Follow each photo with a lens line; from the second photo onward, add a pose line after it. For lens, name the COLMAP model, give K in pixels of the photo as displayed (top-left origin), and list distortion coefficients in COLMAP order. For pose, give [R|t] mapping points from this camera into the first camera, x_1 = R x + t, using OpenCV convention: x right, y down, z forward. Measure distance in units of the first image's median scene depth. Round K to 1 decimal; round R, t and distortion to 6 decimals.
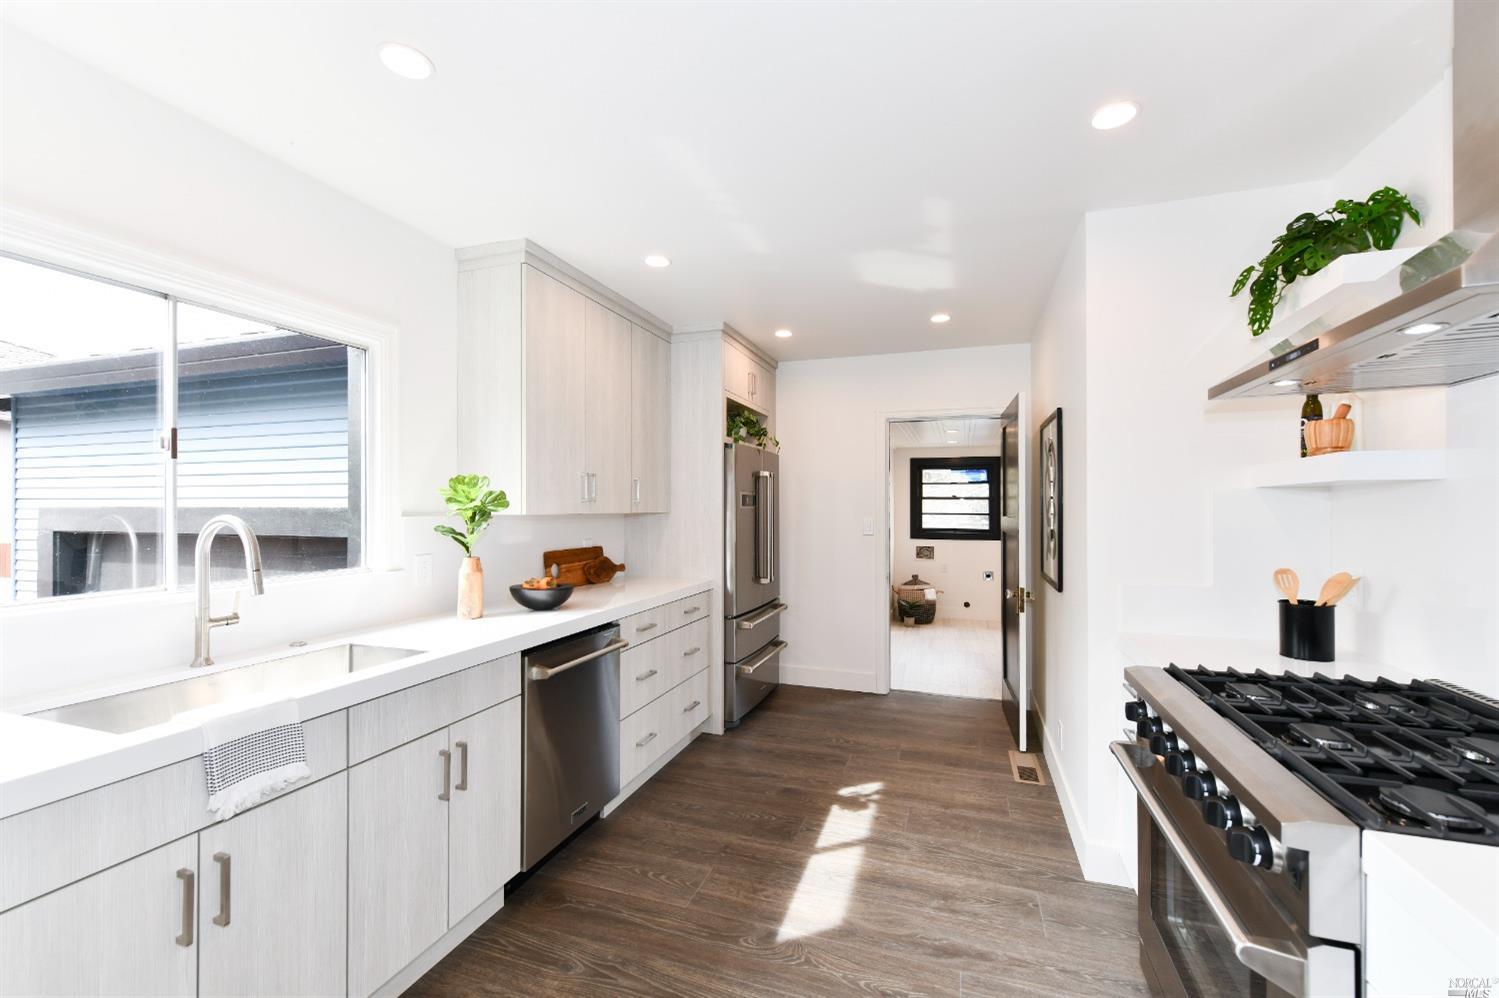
lens RADIAL K [[628.8, 0, 752.5], [0, 628.8, 500.2], [0, 0, 1]] dist [0.004212, 0.000332]
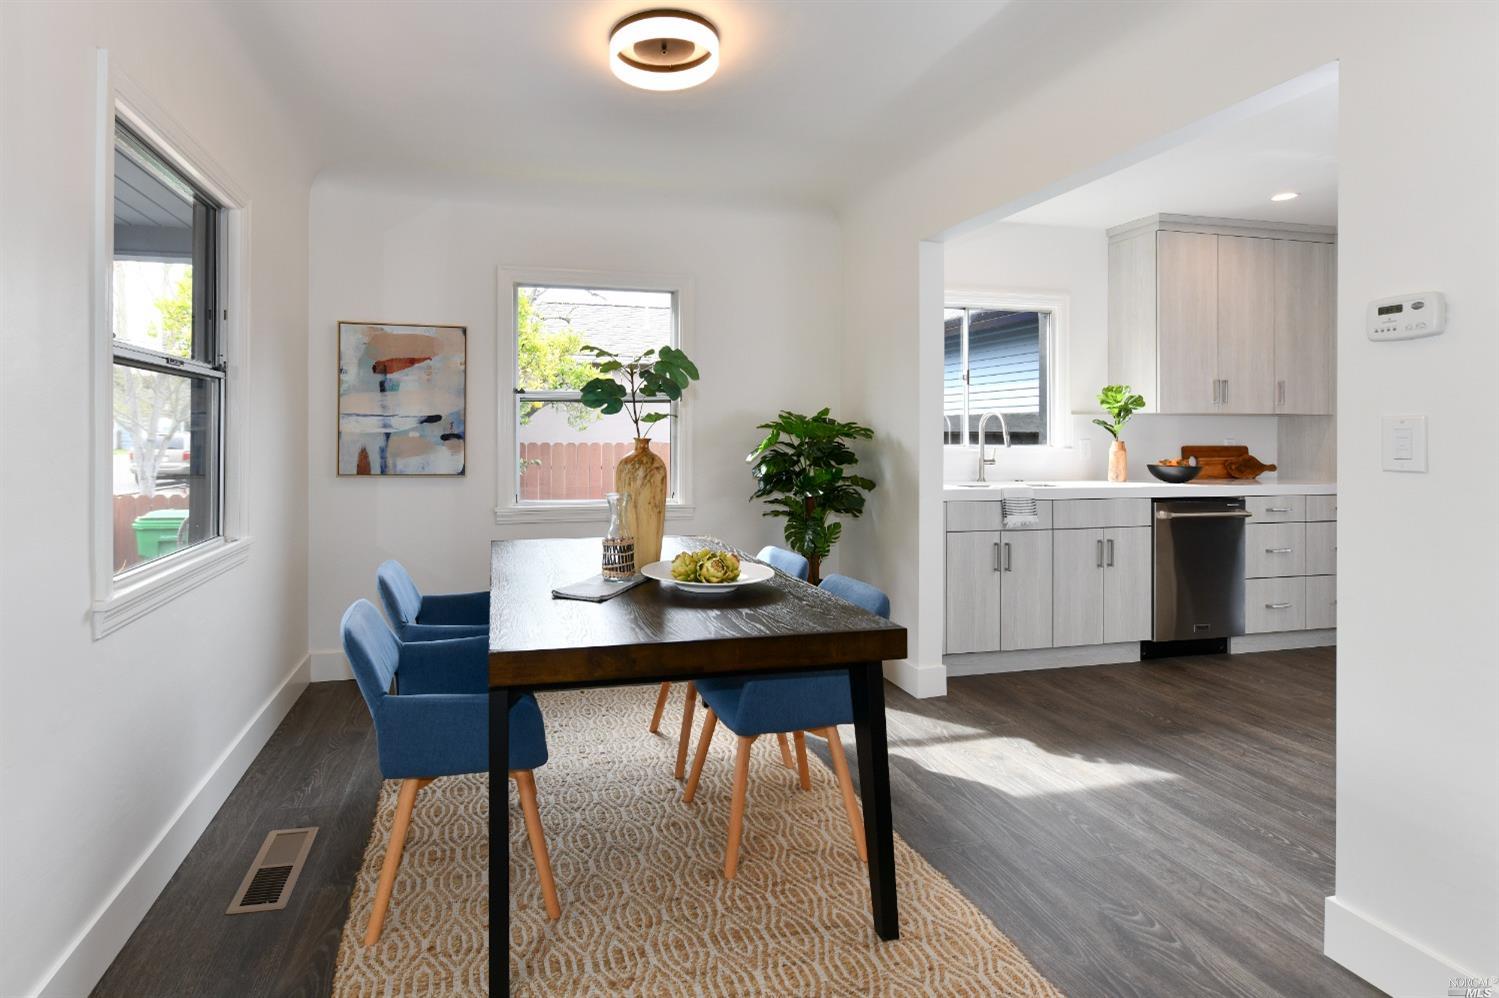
lens RADIAL K [[739.0, 0, 685.0], [0, 739.0, 436.0], [0, 0, 1]] dist [0.003841, -0.000453]
pose [[0.573693, 0.005184, -0.819054, 0.415817], [0.010097, 0.999859, 0.013401, 0.047386], [0.819008, -0.015958, 0.573560, -0.876995]]
